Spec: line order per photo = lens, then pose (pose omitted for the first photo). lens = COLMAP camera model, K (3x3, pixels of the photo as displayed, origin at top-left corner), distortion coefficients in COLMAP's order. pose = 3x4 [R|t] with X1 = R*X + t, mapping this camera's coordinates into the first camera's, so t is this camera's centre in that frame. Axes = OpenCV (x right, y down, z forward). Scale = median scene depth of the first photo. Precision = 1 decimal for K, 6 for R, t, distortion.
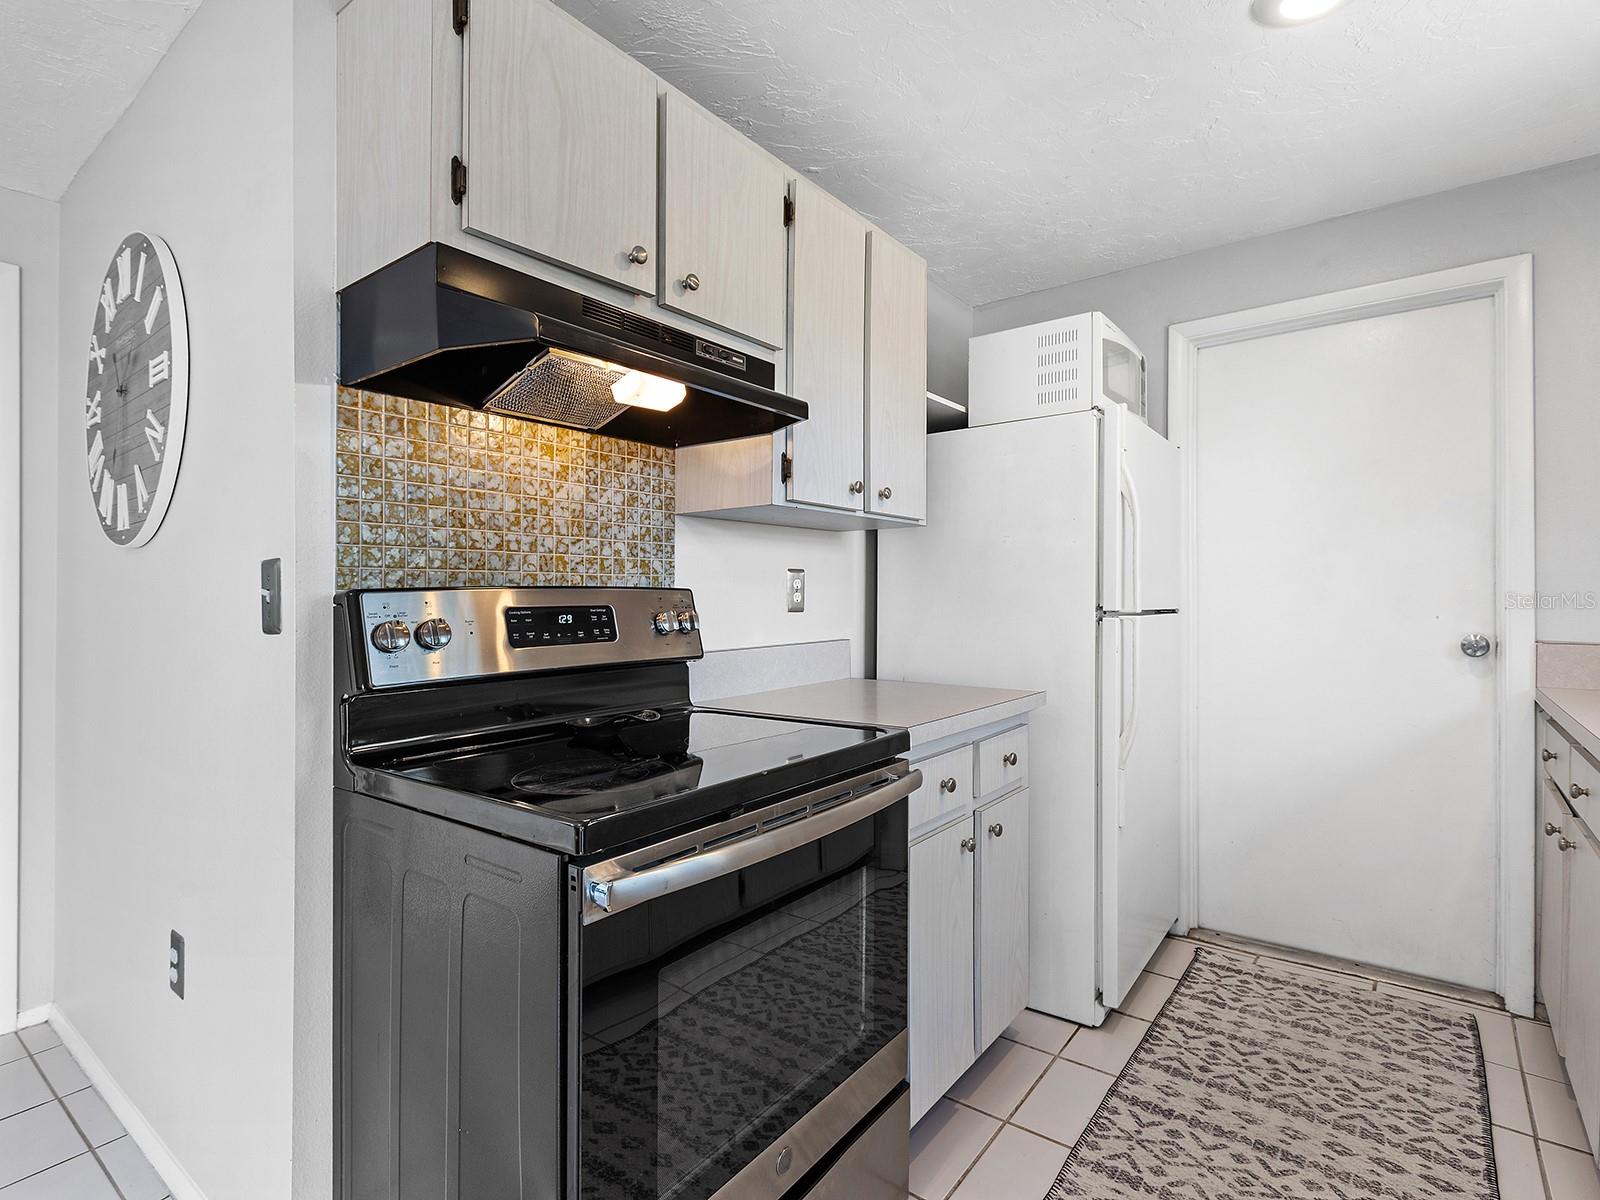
lens RADIAL K [[803.4, 0, 804.4], [0, 803.4, 585.4], [0, 0, 1]] dist [-0.000001, -0.001620]
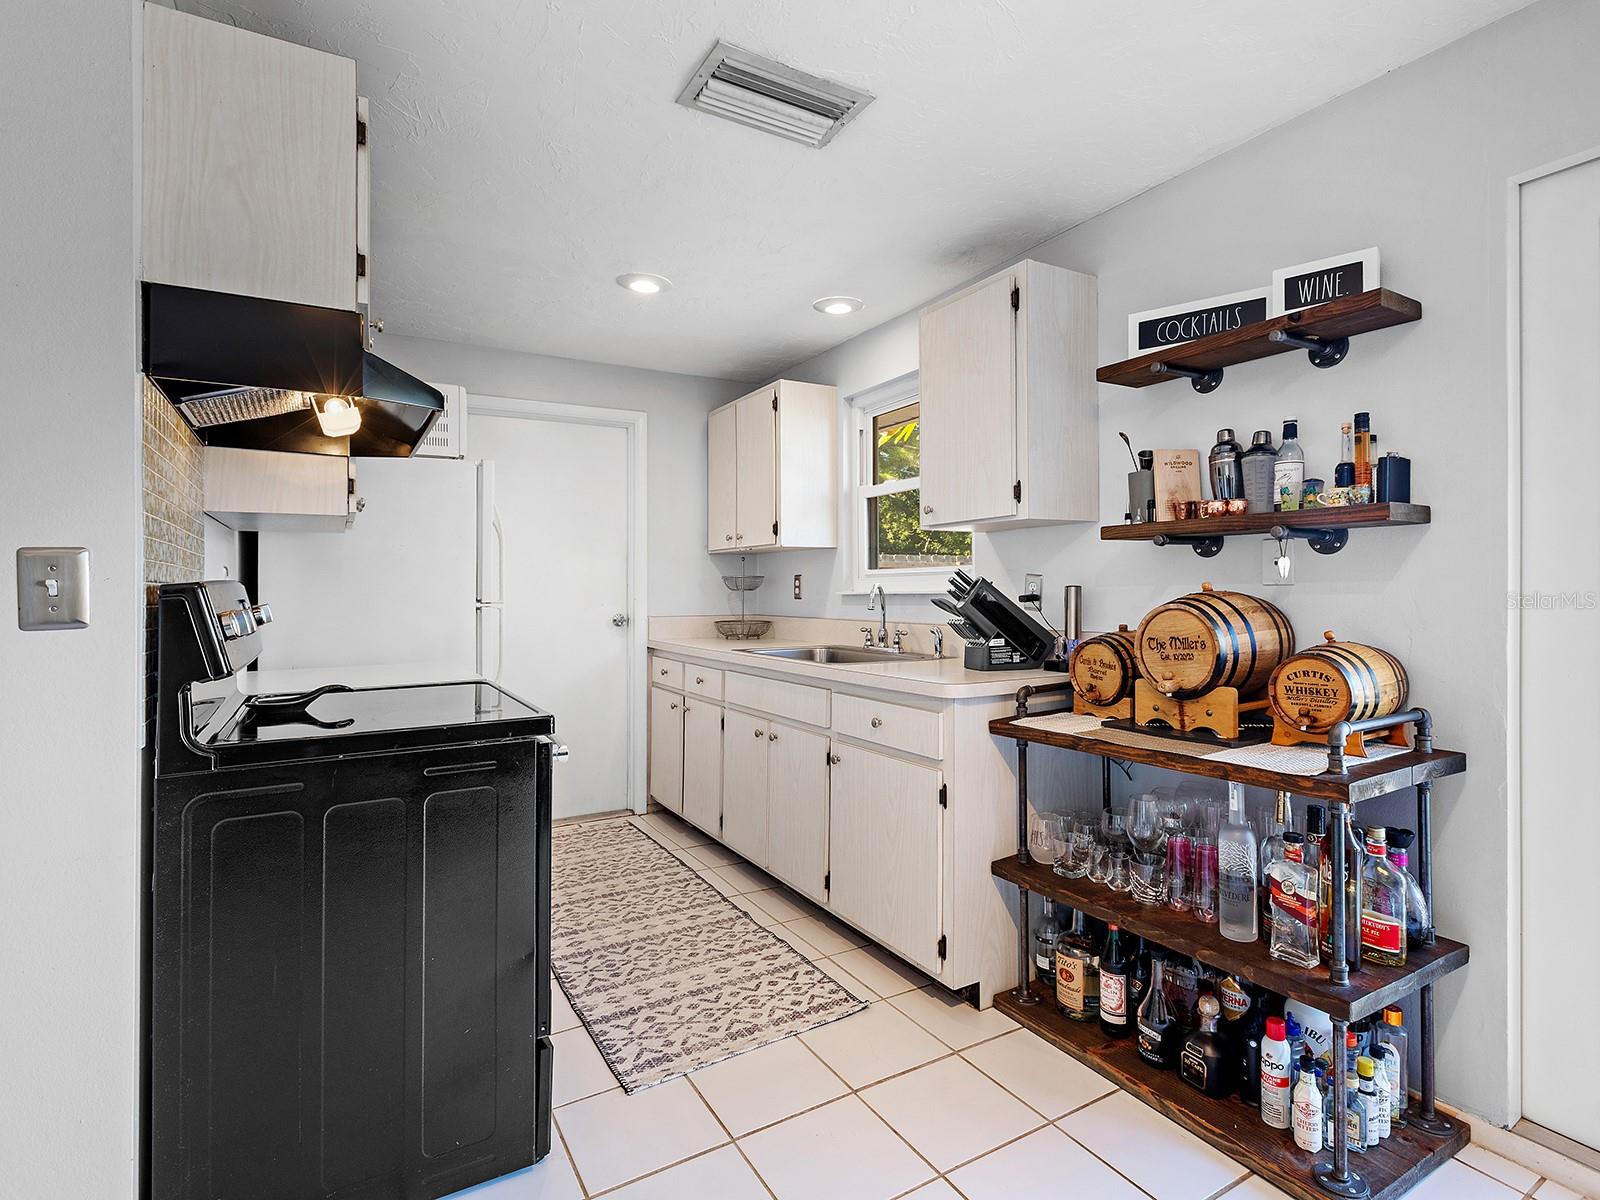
lens RADIAL K [[805.2, 0, 810.1], [0, 805.2, 579.8], [0, 0, 1]] dist [-0.003398, -0.001283]
pose [[0.378430, 0.014173, 0.925521, -0.853678], [-0.005011, 0.999899, -0.013263, 0.008481], [-0.925616, 0.000382, 0.378463, -0.101099]]
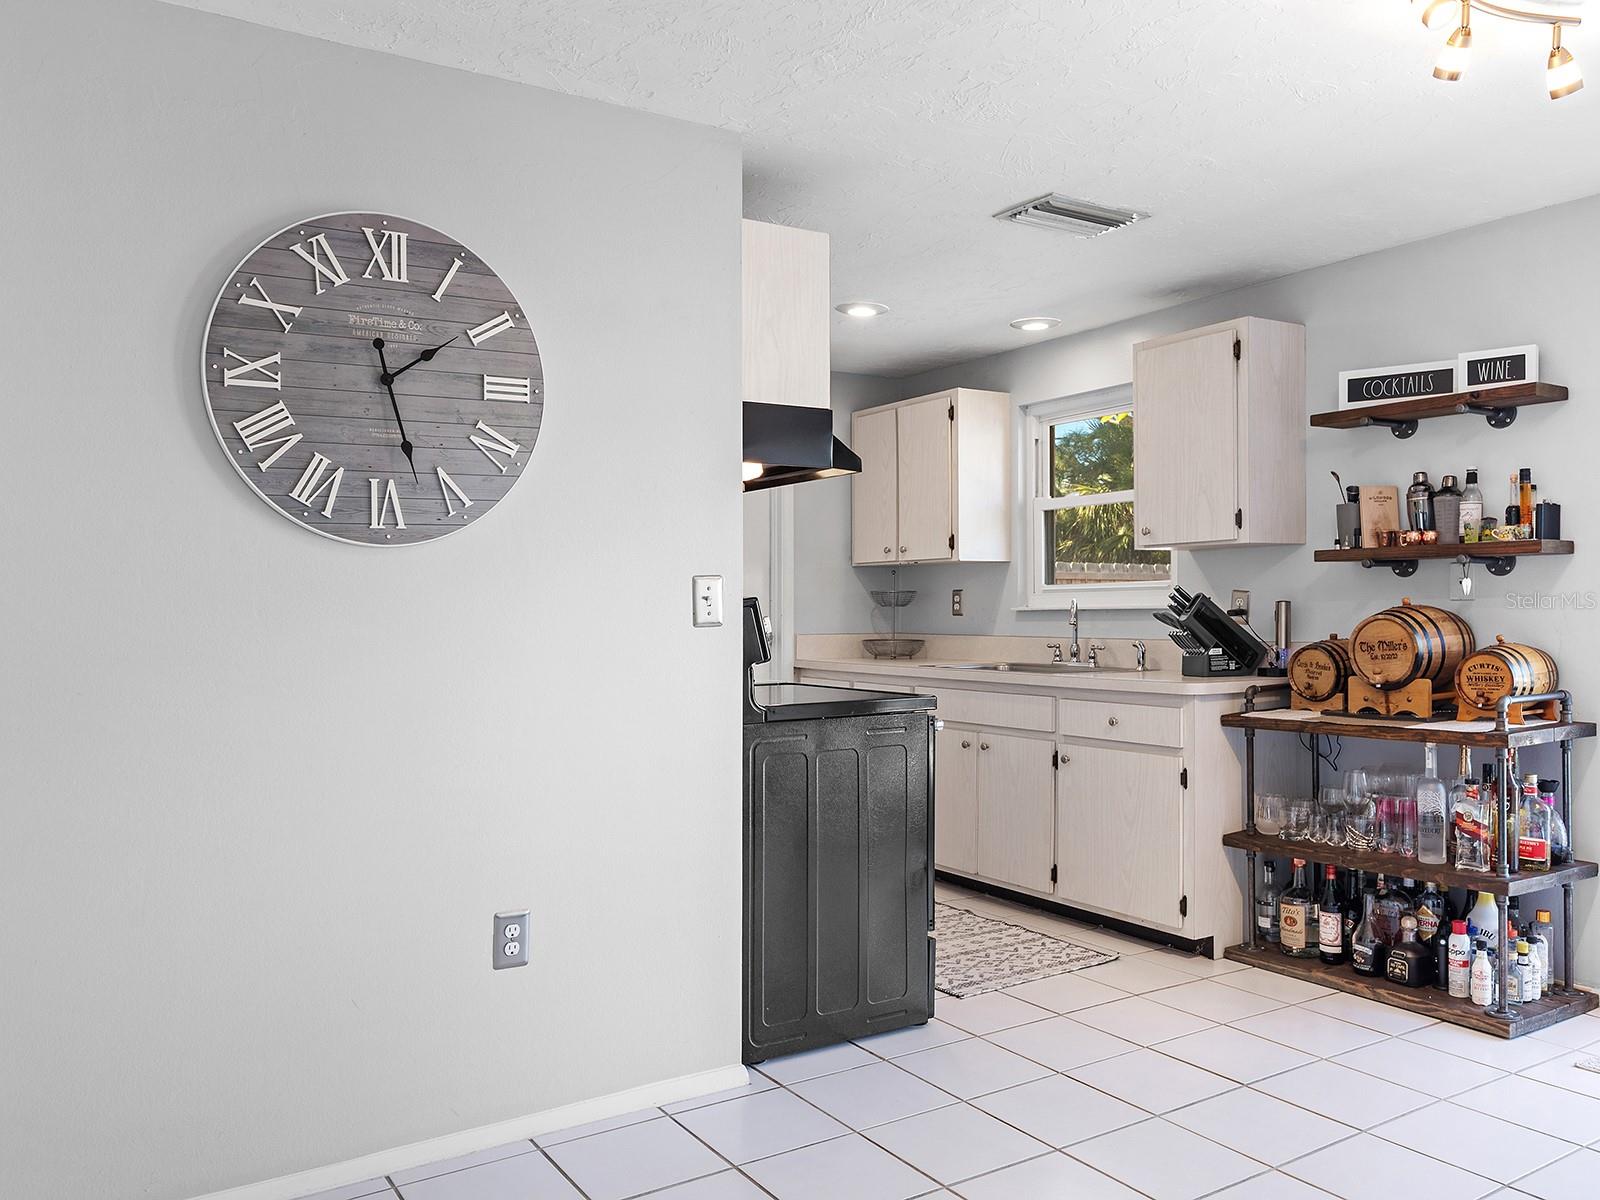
lens RADIAL K [[1225.8, 0, 798.4], [0, 1225.8, 595.5], [0, 0, 1]] dist [0.006077, -0.029860]
pose [[0.353185, 0.013770, 0.935452, -1.920627], [-0.006146, 0.999904, -0.012398, 0.022261], [-0.935533, -0.001371, 0.353236, 0.040556]]
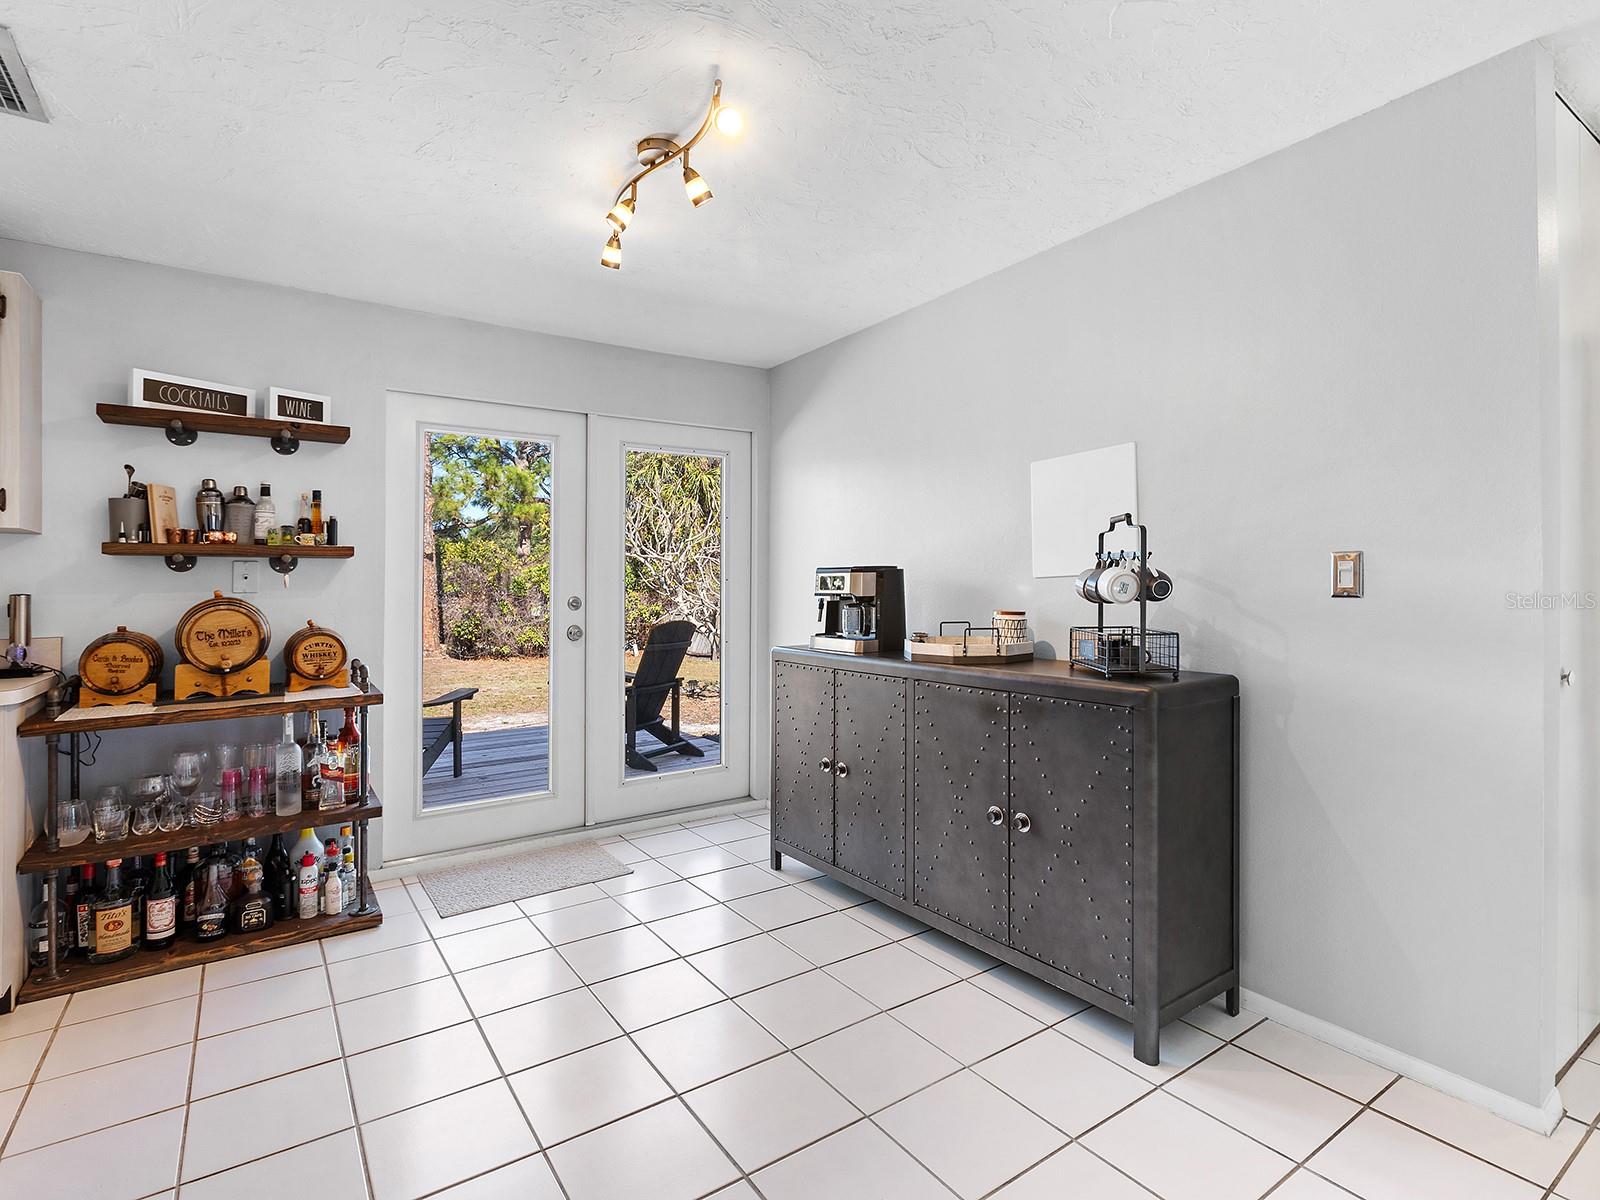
lens RADIAL K [[803.4, 0, 804.4], [0, 803.4, 585.4], [0, 0, 1]] dist [-0.000001, -0.001620]
pose [[-0.949226, 0.014894, 0.314242, -1.160828], [0.011202, 0.999845, -0.013554, 0.018043], [-0.314395, -0.009346, -0.949246, 0.894314]]
